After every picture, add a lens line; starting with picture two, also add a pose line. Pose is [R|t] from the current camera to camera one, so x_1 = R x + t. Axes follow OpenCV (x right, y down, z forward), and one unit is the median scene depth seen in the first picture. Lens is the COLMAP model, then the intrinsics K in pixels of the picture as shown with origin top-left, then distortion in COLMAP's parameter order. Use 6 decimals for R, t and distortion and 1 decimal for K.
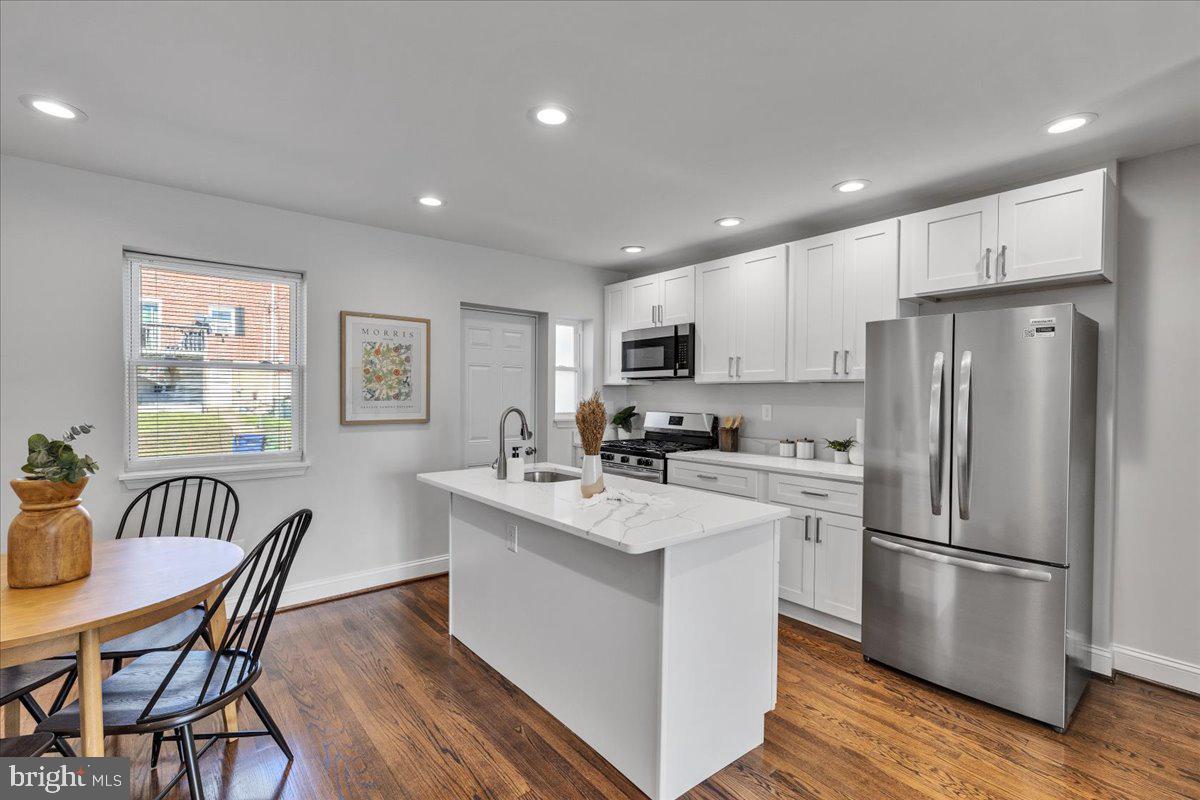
lens RADIAL K [[536.2, 0, 603.5], [0, 536.2, 401.8], [0, 0, 1]] dist [0.005929, -0.000403]
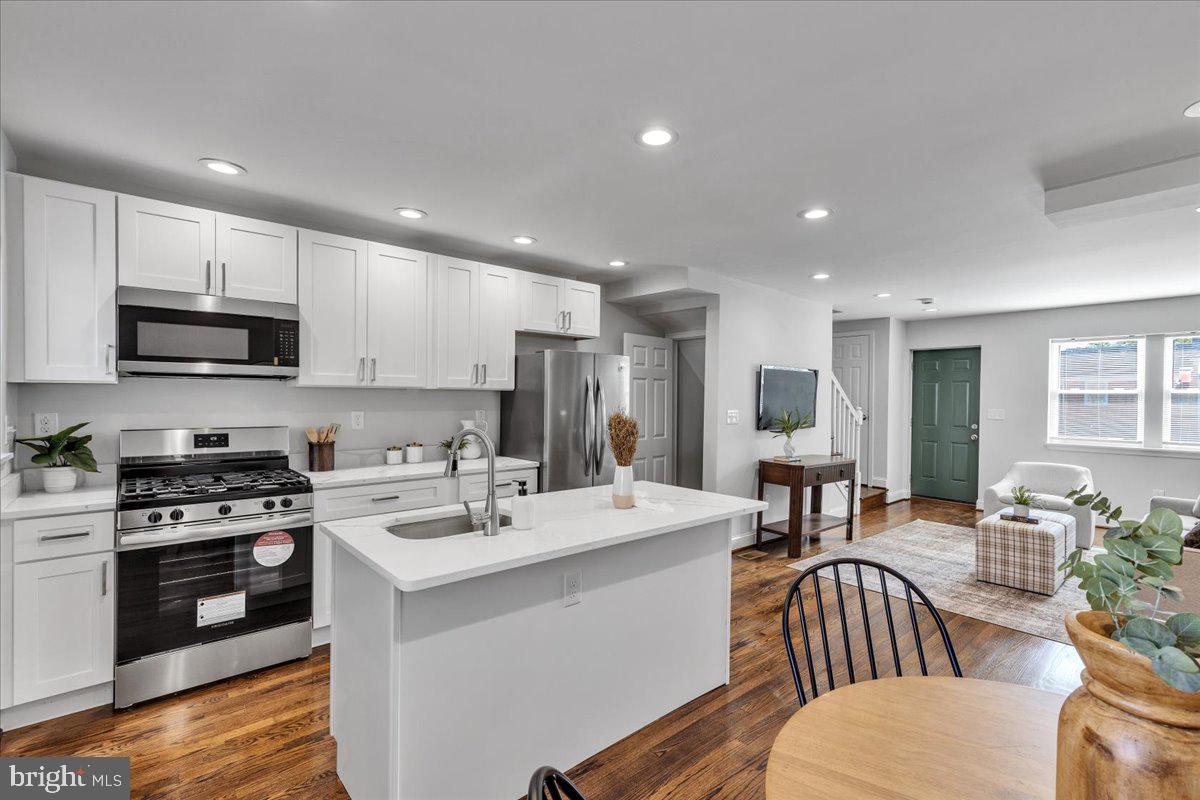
lens RADIAL K [[536.2, 0, 603.5], [0, 536.2, 401.8], [0, 0, 1]] dist [0.005929, -0.000403]
pose [[-0.025558, -0.017982, 0.999512, -0.635456], [0.003336, 0.999831, 0.018073, -0.026959], [-0.999668, 0.003796, -0.025494, 0.638457]]
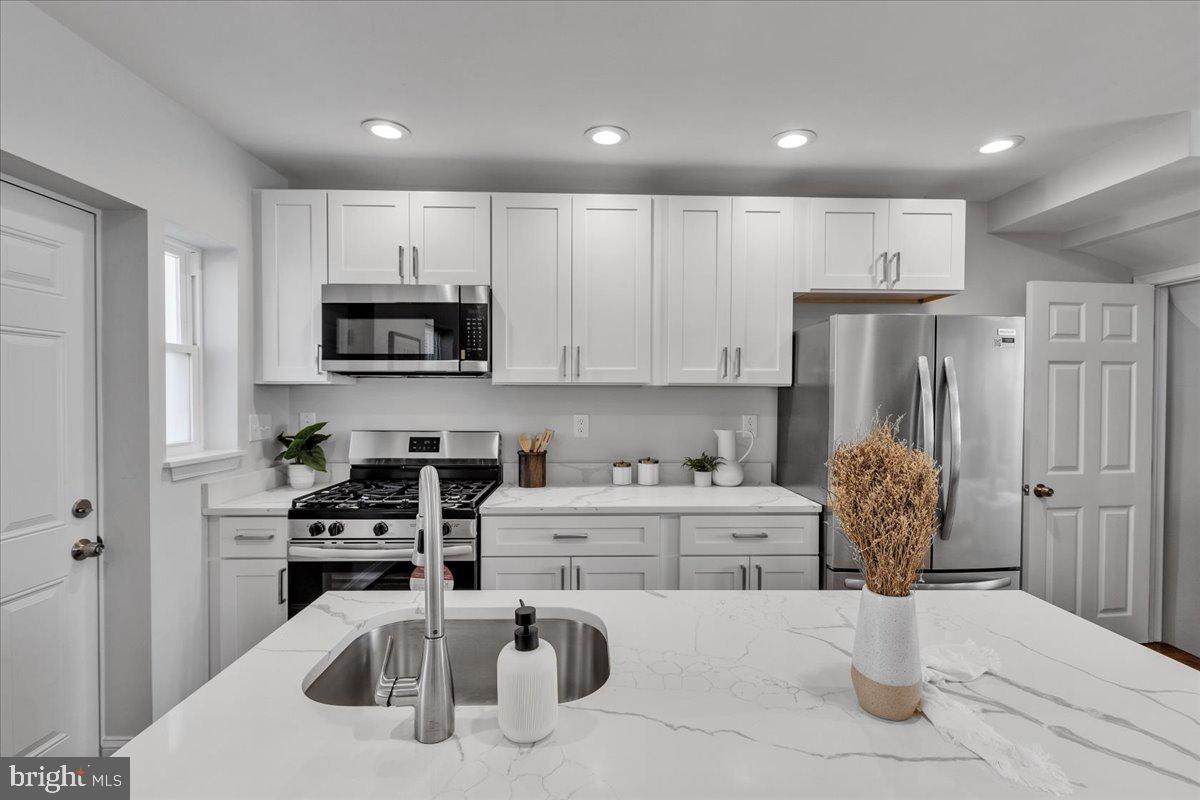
lens RADIAL K [[540.0, 0, 600.0], [0, 540.0, 400.0], [0, 0, 1]] dist [-0.000923, -0.000456]
pose [[0.619988, -0.015336, 0.784462, -0.261108], [0.010565, 0.999881, 0.011198, -0.023450], [-0.784540, 0.001346, 0.620076, 0.553926]]
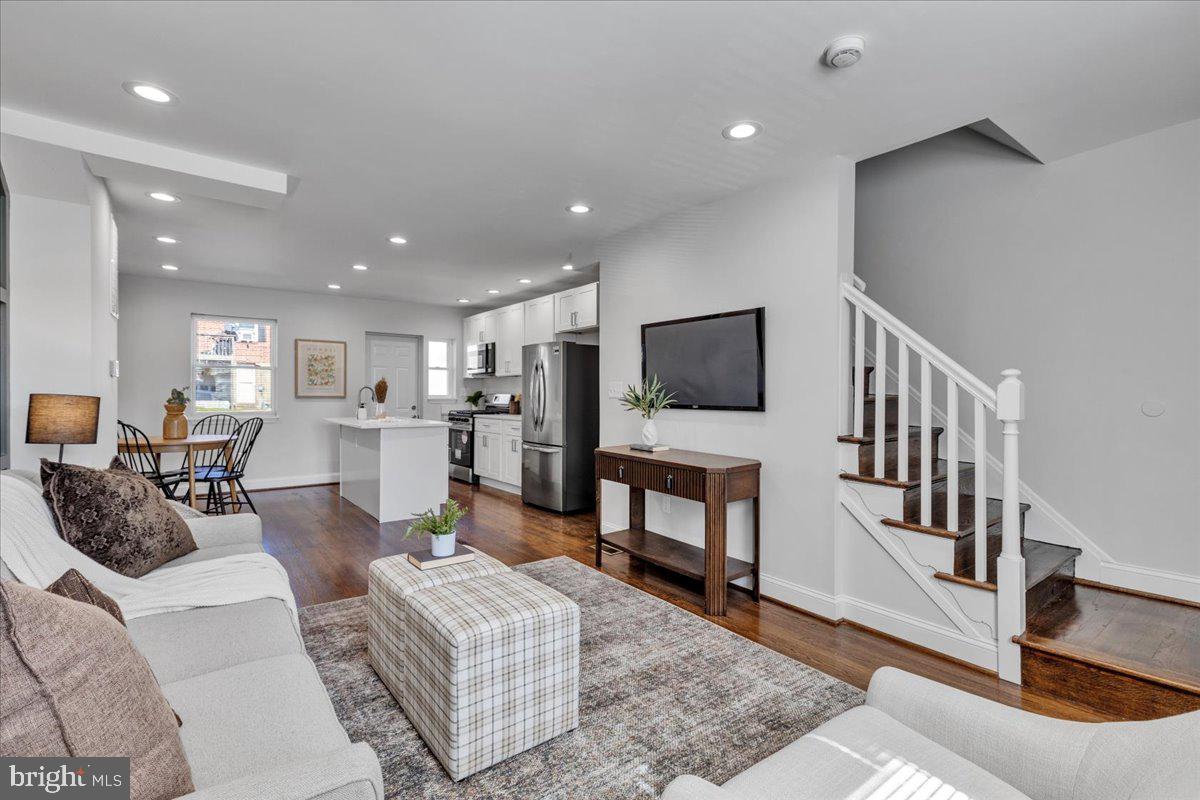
lens RADIAL K [[540.0, 0, 600.0], [0, 540.0, 400.0], [0, 0, 1]] dist [-0.000923, -0.000456]
pose [[0.999119, -0.001005, -0.041955, 0.636220], [0.000768, 0.999984, -0.005657, 0.058452], [0.041960, 0.005619, 0.999104, -0.827236]]
